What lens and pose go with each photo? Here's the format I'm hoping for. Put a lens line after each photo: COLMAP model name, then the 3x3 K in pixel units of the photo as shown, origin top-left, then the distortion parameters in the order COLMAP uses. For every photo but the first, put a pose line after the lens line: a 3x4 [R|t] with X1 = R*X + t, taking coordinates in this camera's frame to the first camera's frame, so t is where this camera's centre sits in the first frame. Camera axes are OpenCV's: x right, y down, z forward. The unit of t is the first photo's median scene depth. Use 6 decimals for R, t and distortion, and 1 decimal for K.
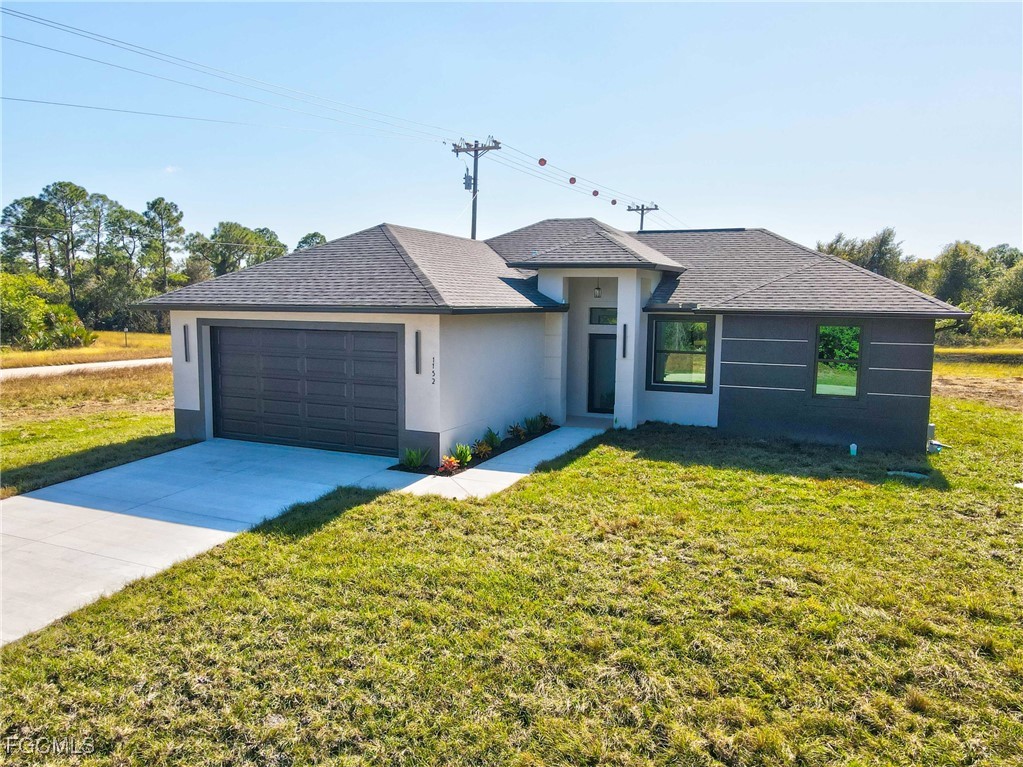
lens RADIAL K [[764.5, 0, 501.8], [0, 764.5, 391.2], [0, 0, 1]] dist [0.012845, -0.002399]
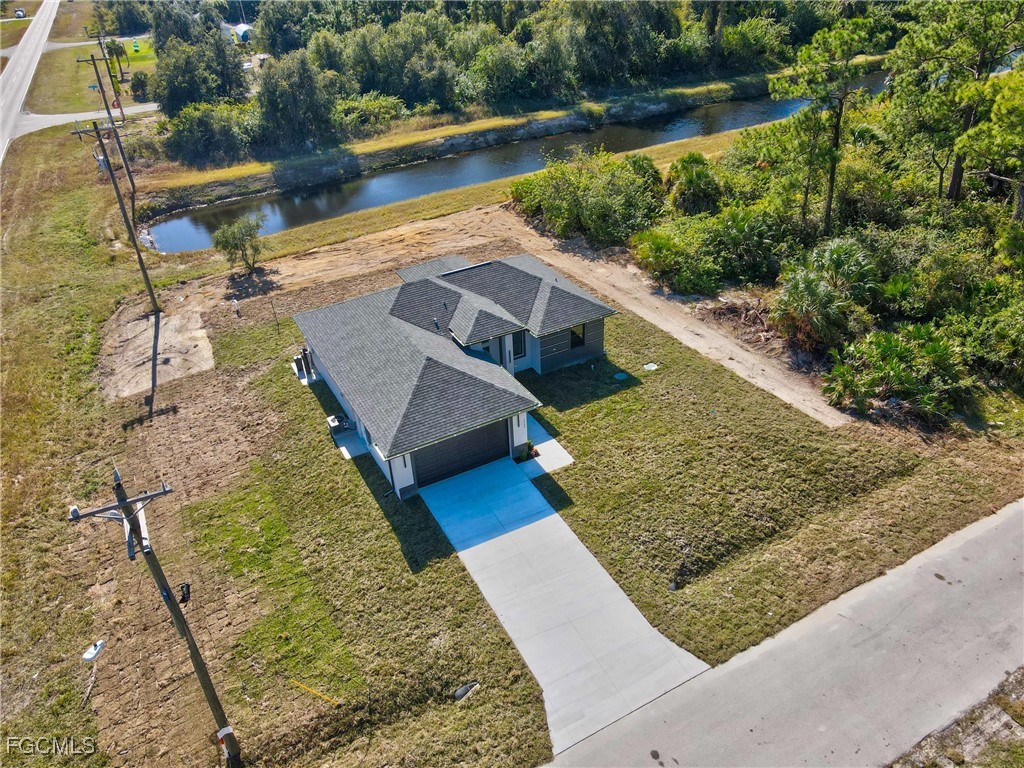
lens RADIAL K [[765.2, 0, 504.6], [0, 765.2, 382.6], [0, 0, 1]] dist [0.012845, -0.002399]
pose [[0.602175, -0.460904, 0.651884, -1.961485], [0.143313, 0.865666, 0.479671, -1.561395], [-0.785396, -0.195423, 0.587336, -0.480471]]
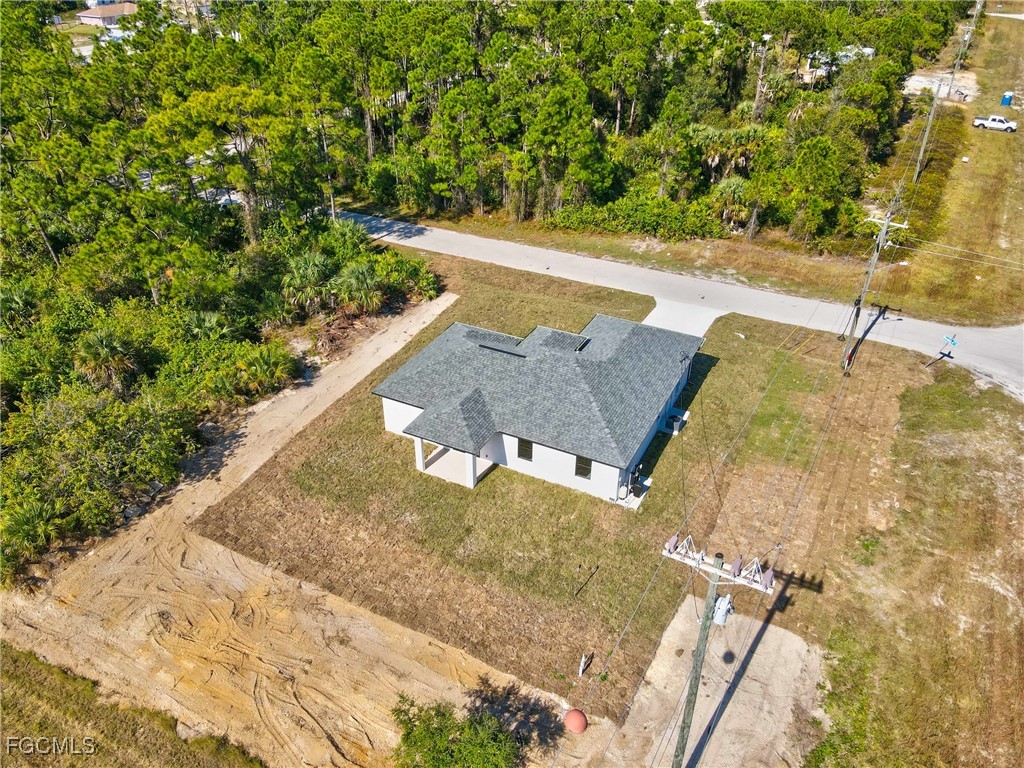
lens RADIAL K [[765.2, 0, 509.0], [0, 765.2, 379.0], [0, 0, 1]] dist [0.012845, -0.002399]
pose [[-0.999272, -0.029390, 0.024312, 0.309735], [-0.008325, 0.790090, 0.612934, -2.454956], [-0.037223, 0.612285, -0.789760, 4.696305]]
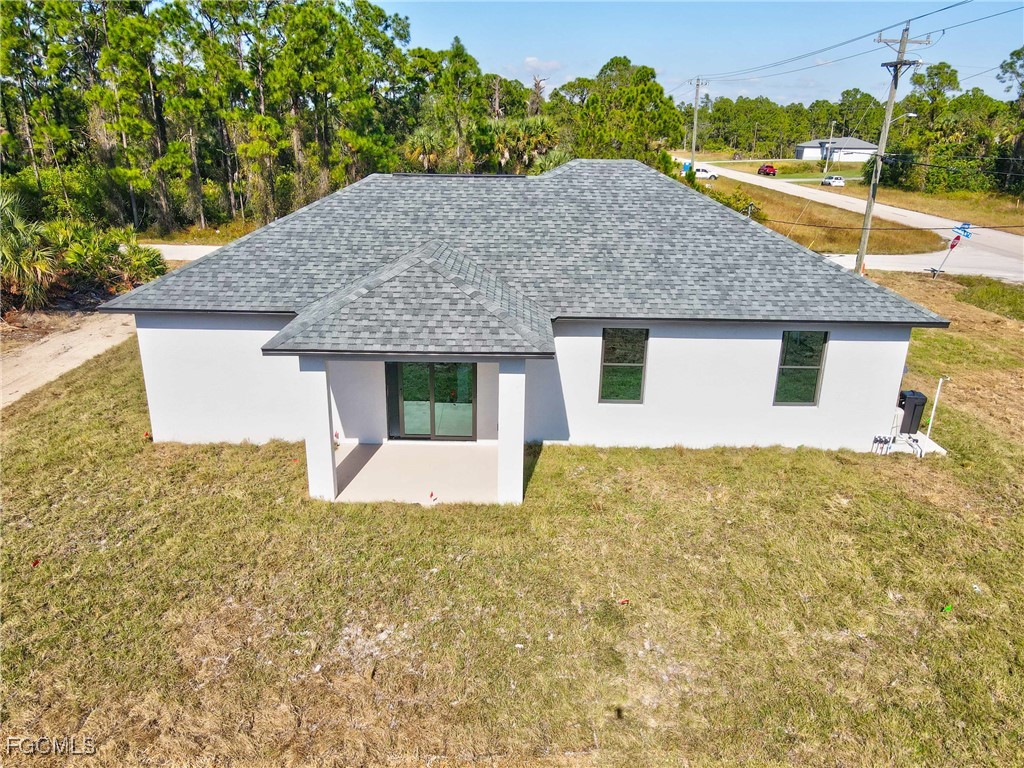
lens RADIAL K [[765.2, 0, 512.2], [0, 765.2, 389.2], [0, 0, 1]] dist [0.012845, -0.002399]
pose [[-0.914060, 0.120910, -0.387137, 0.935405], [-0.058216, 0.905531, 0.420267, -0.594323], [0.401380, 0.406687, -0.820670, 3.131655]]
